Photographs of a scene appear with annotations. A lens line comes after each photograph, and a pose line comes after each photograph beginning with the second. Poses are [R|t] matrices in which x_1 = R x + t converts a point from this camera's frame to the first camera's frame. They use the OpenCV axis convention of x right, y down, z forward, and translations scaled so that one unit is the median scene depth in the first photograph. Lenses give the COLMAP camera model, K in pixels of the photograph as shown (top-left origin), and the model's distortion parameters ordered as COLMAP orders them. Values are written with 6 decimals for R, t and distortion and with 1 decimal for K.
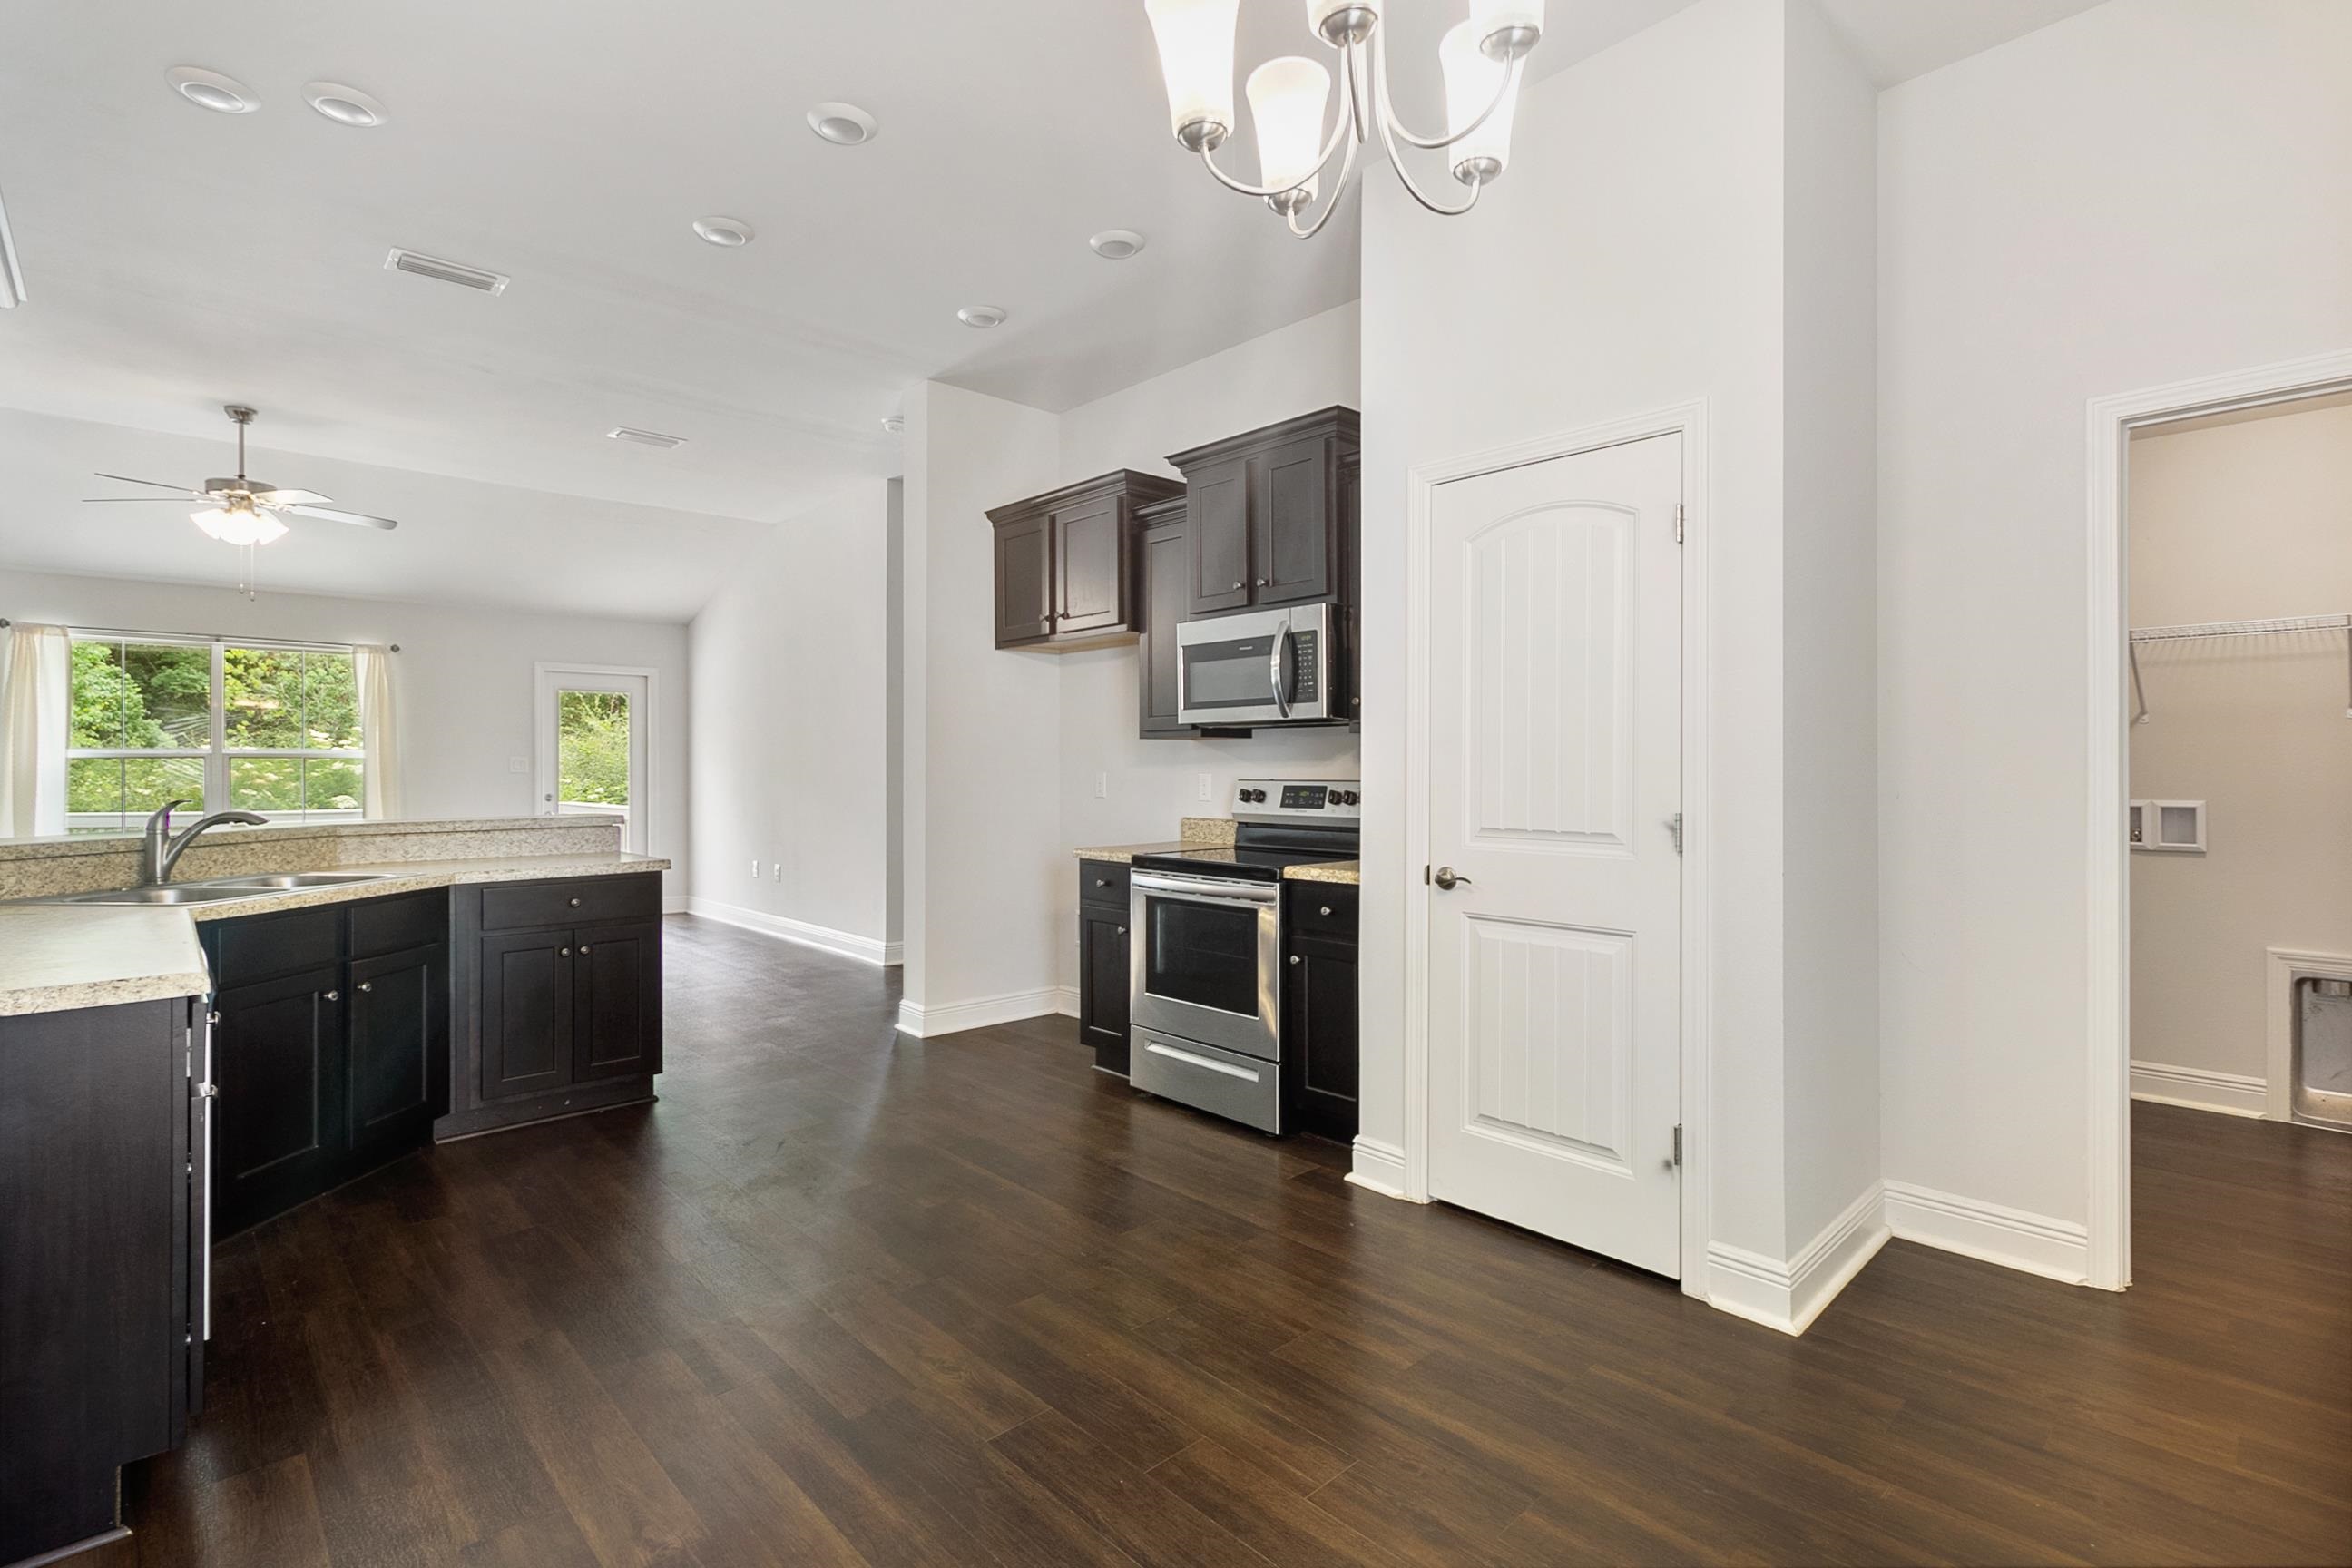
lens RADIAL K [[1090.3, 0, 1192.3], [0, 1090.3, 766.3], [0, 0, 1]] dist [0.001123, 0.000250]
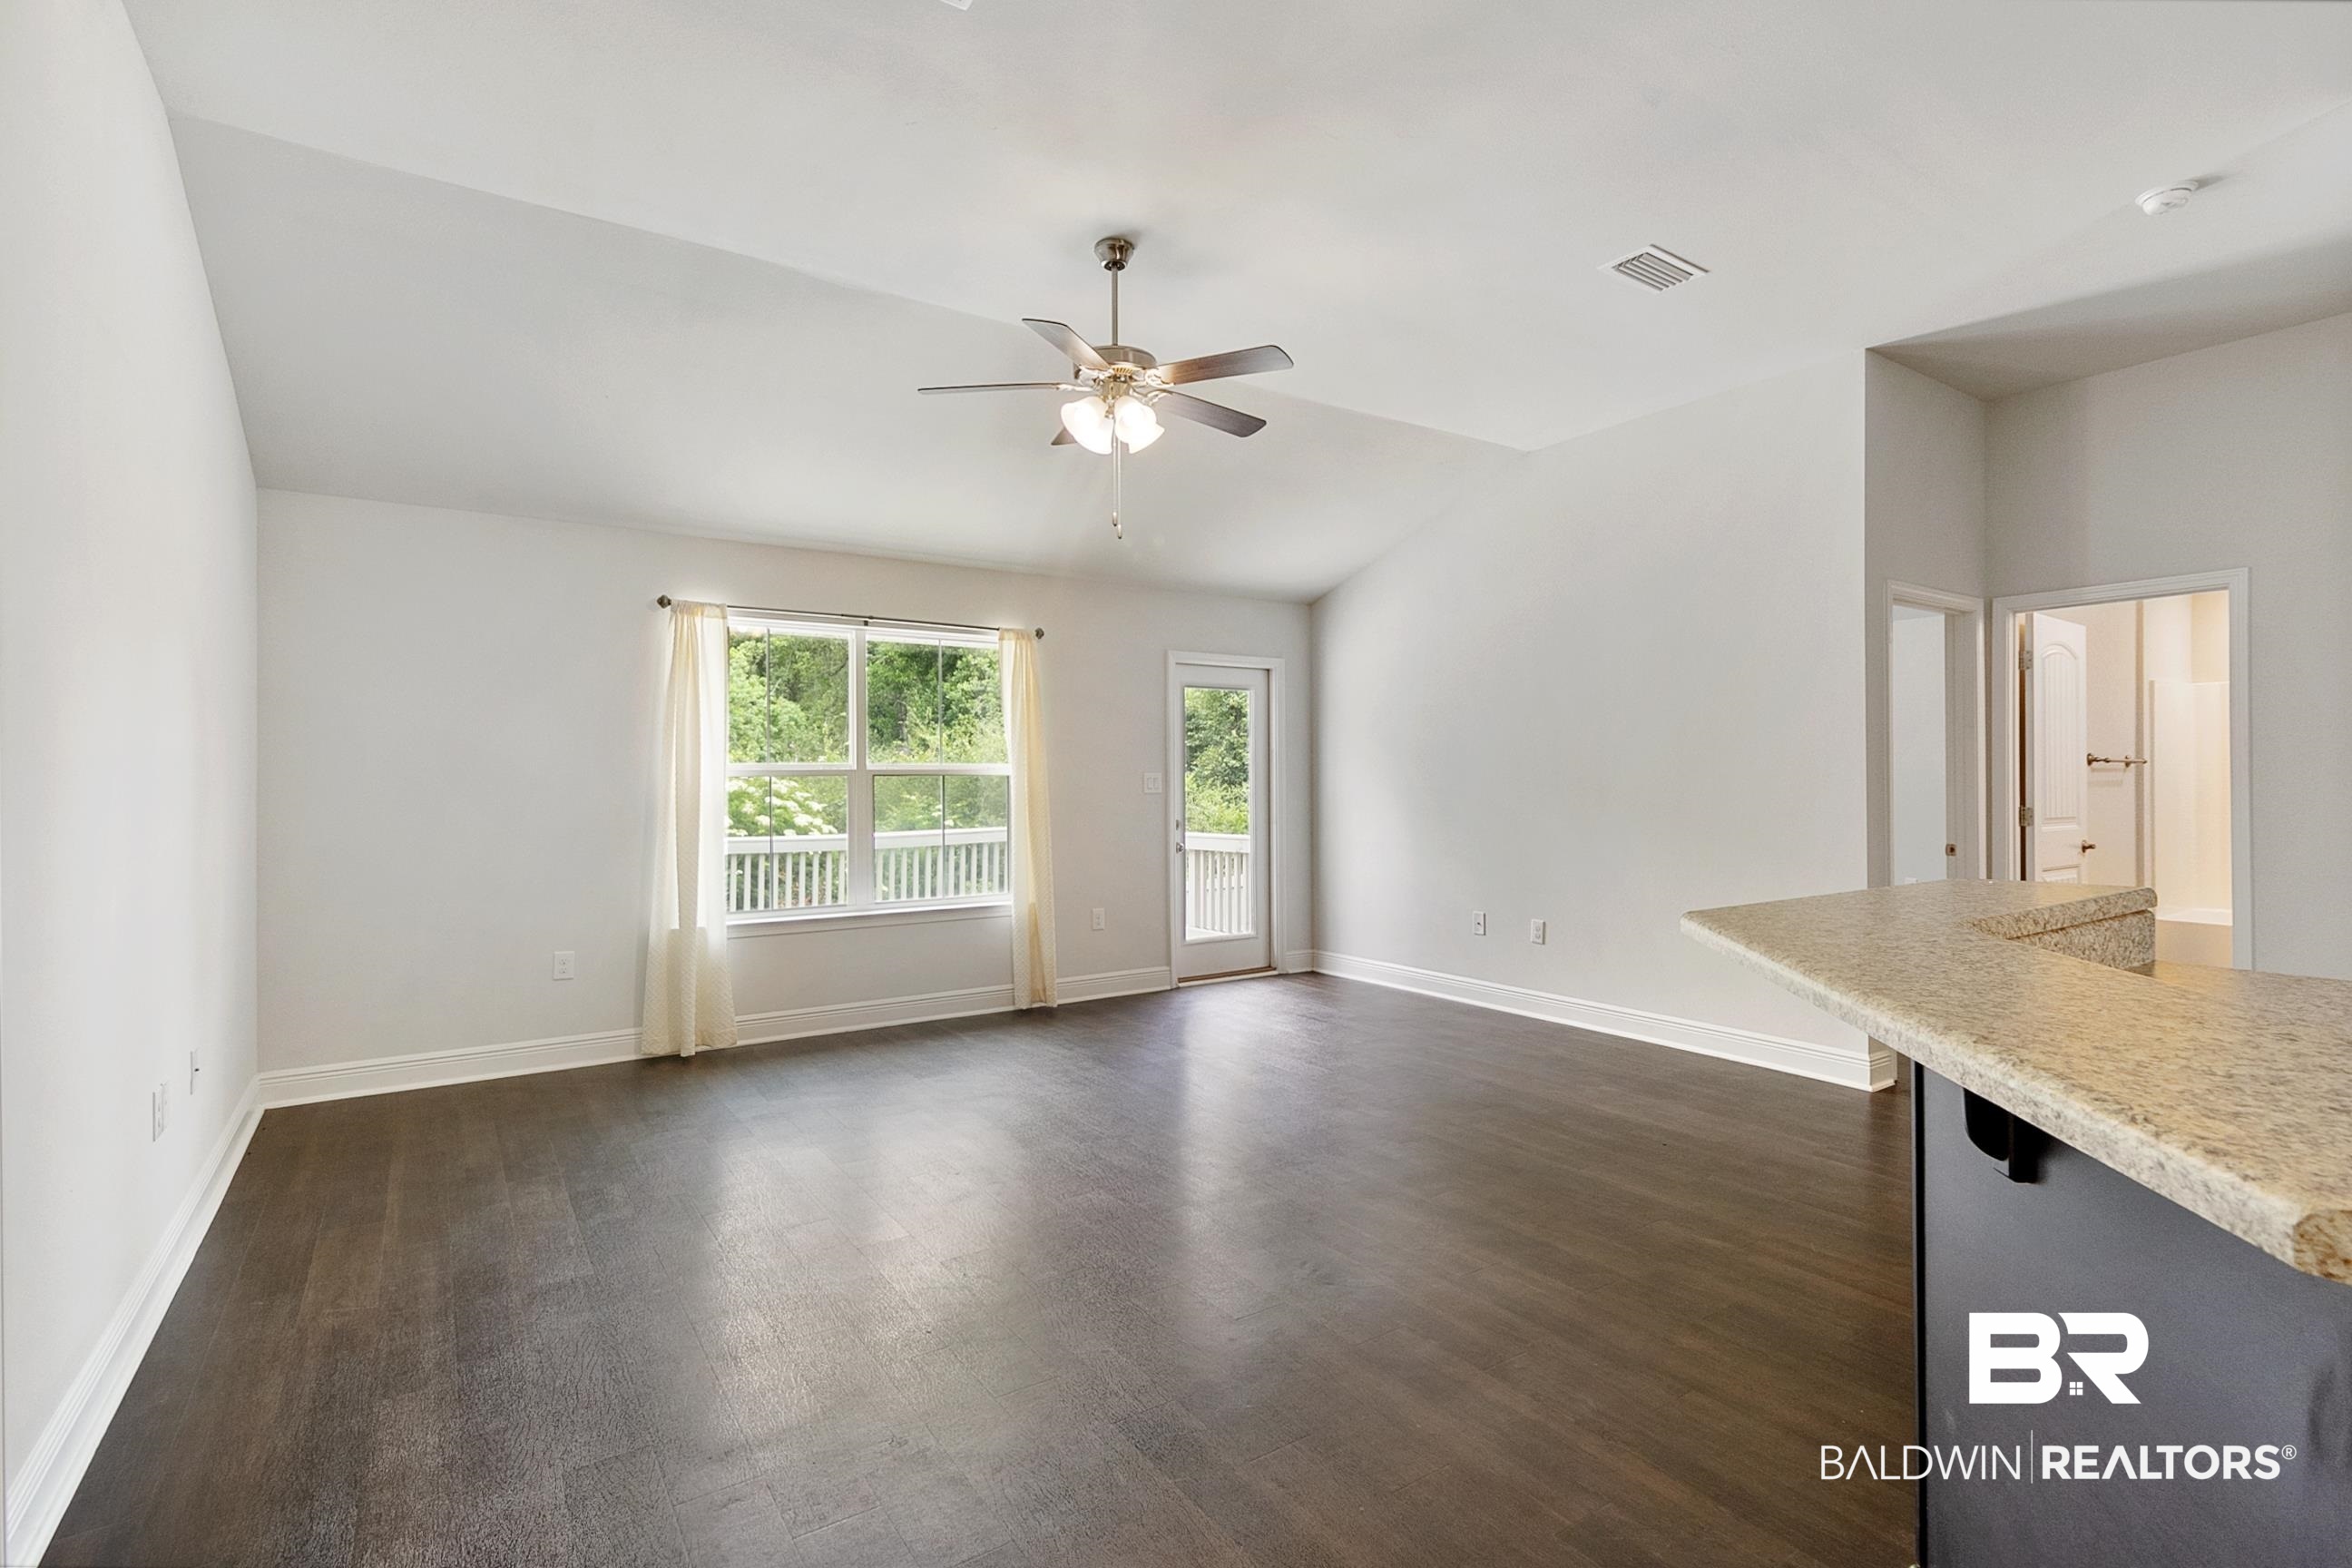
lens RADIAL K [[1117.5, 0, 1198.9], [0, 1117.5, 786.0], [0, 0, 1]] dist [0.003402, 0.000332]
pose [[0.987100, -0.001824, -0.160097, -0.974234], [0.002560, 0.999987, 0.004392, -0.005762], [0.160087, -0.004745, 0.987091, 0.462704]]
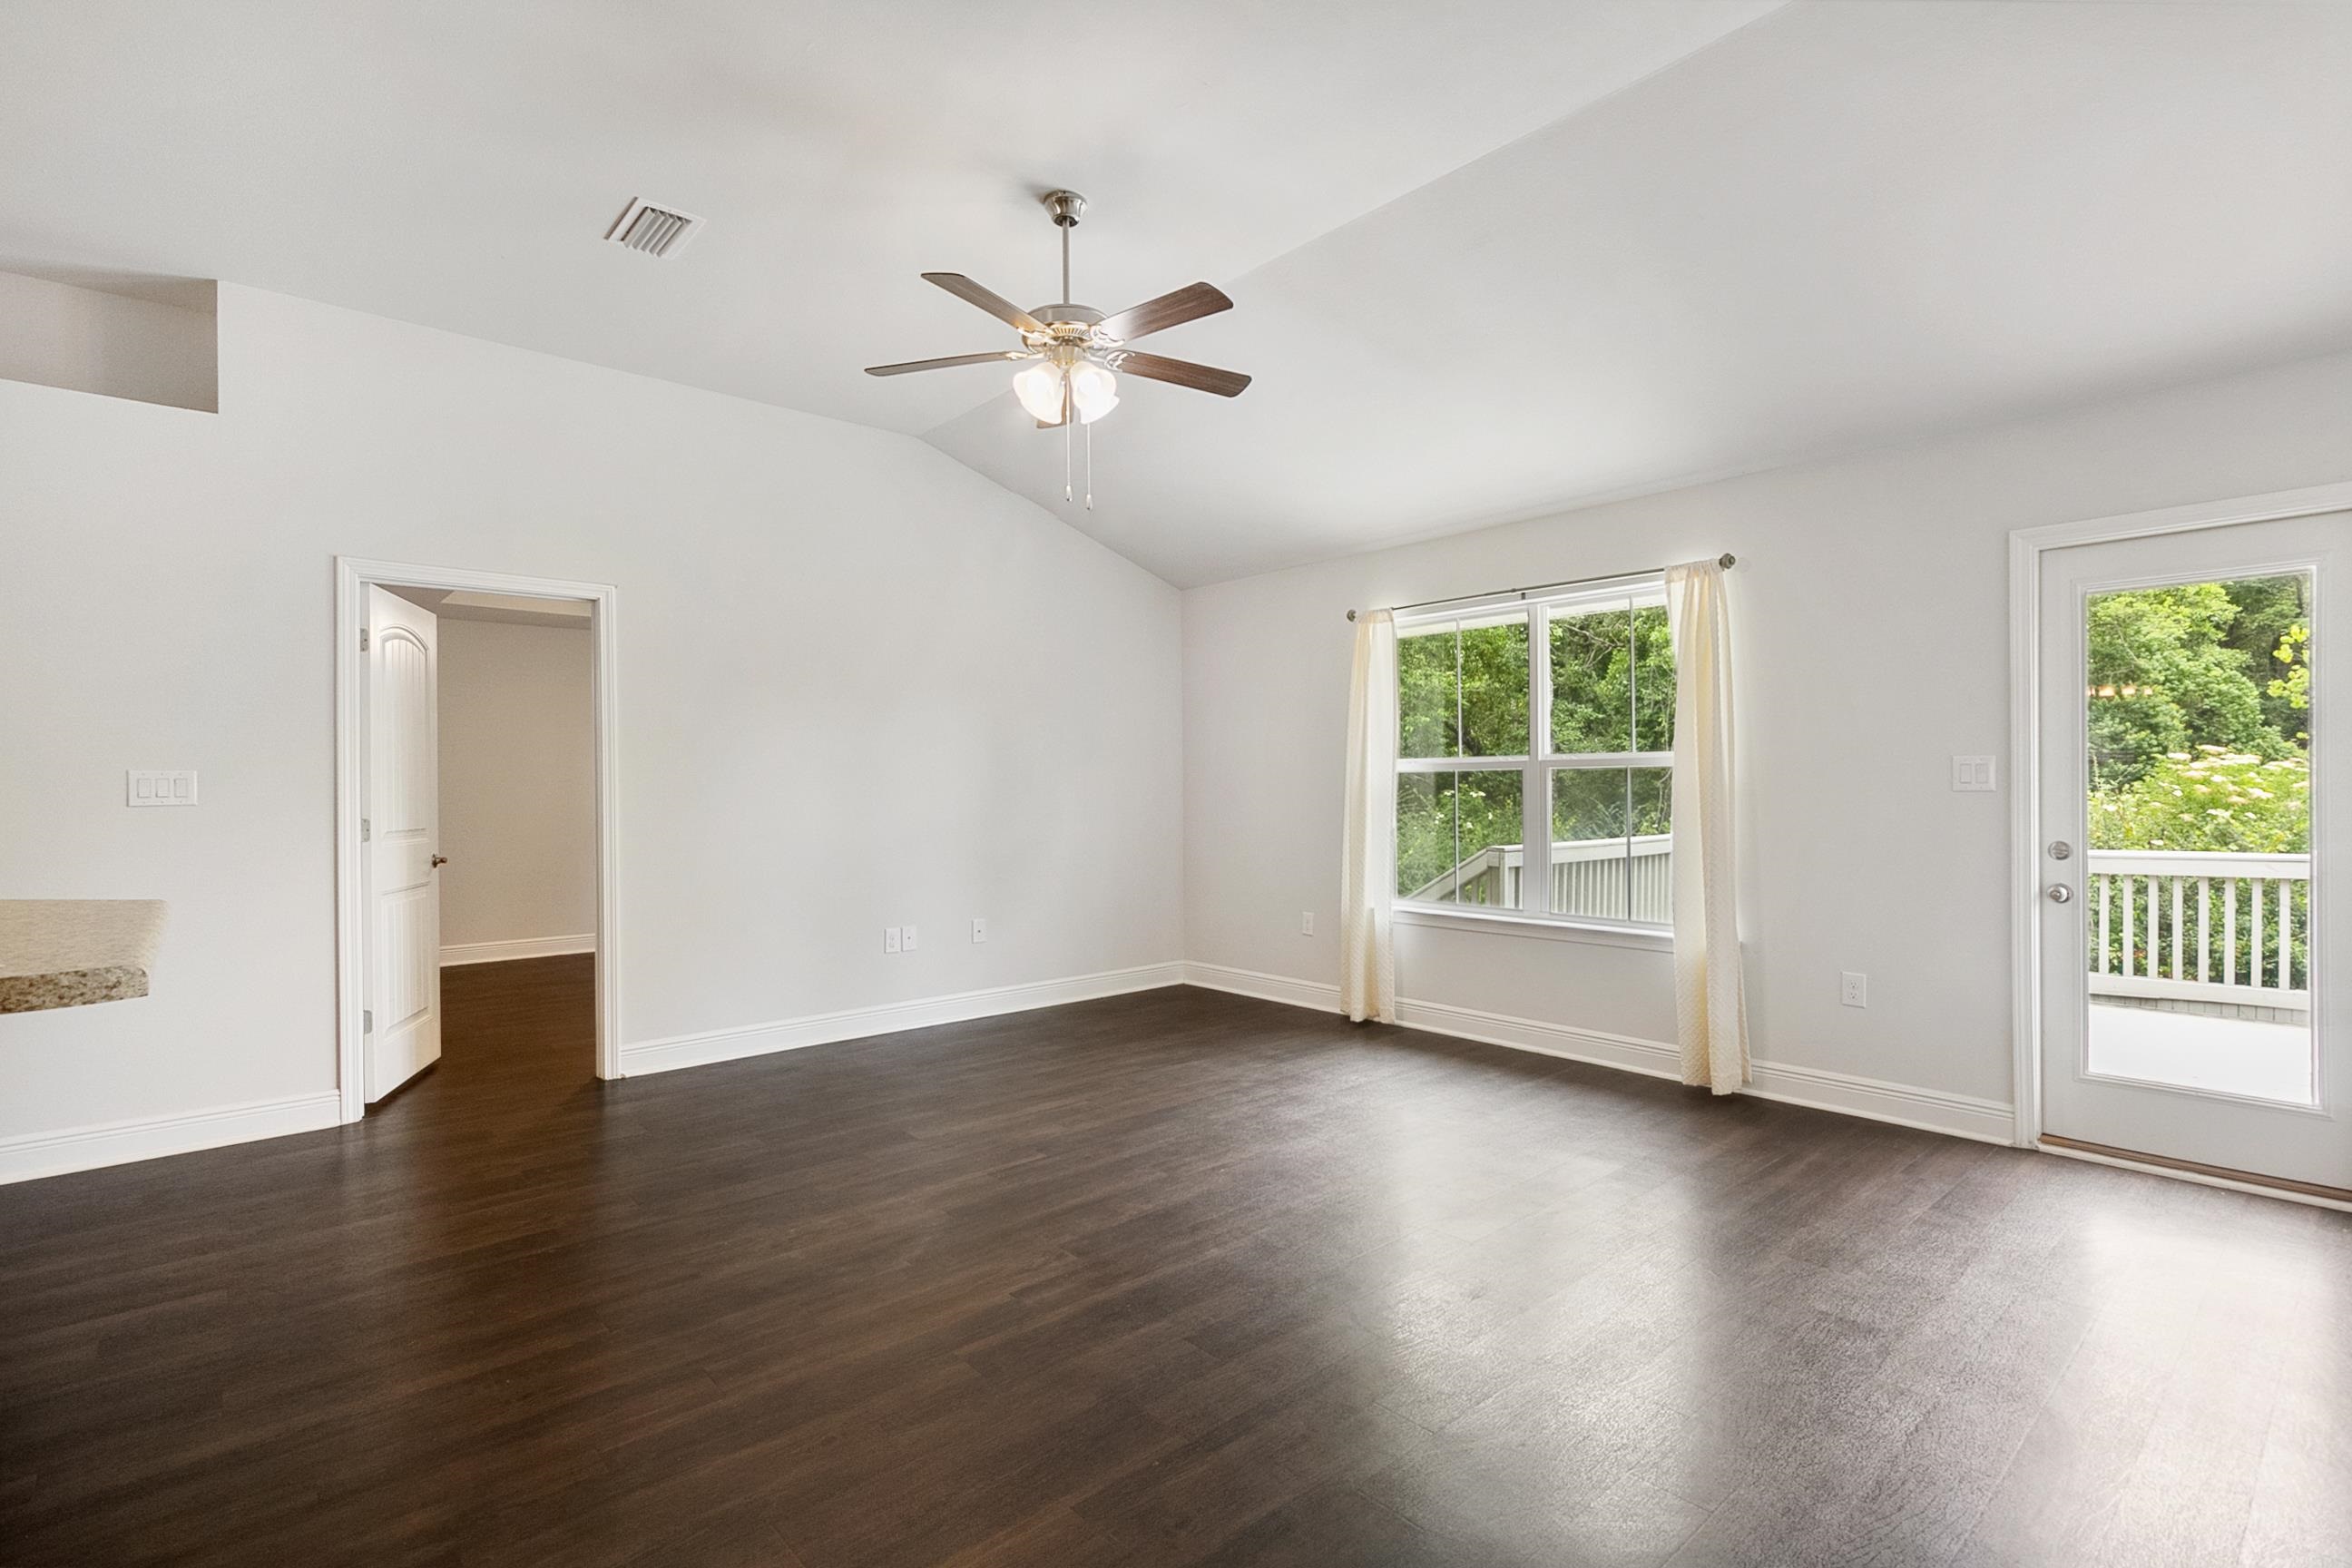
lens RADIAL K [[1089.1, 0, 1200.4], [0, 1089.1, 797.2], [0, 0, 1]] dist [0.005131, 0.000462]
pose [[-0.025302, 0.012952, -0.999596, -0.353838], [0.003223, 0.999912, 0.012875, 0.003467], [0.999675, -0.002895, -0.025342, 1.487319]]
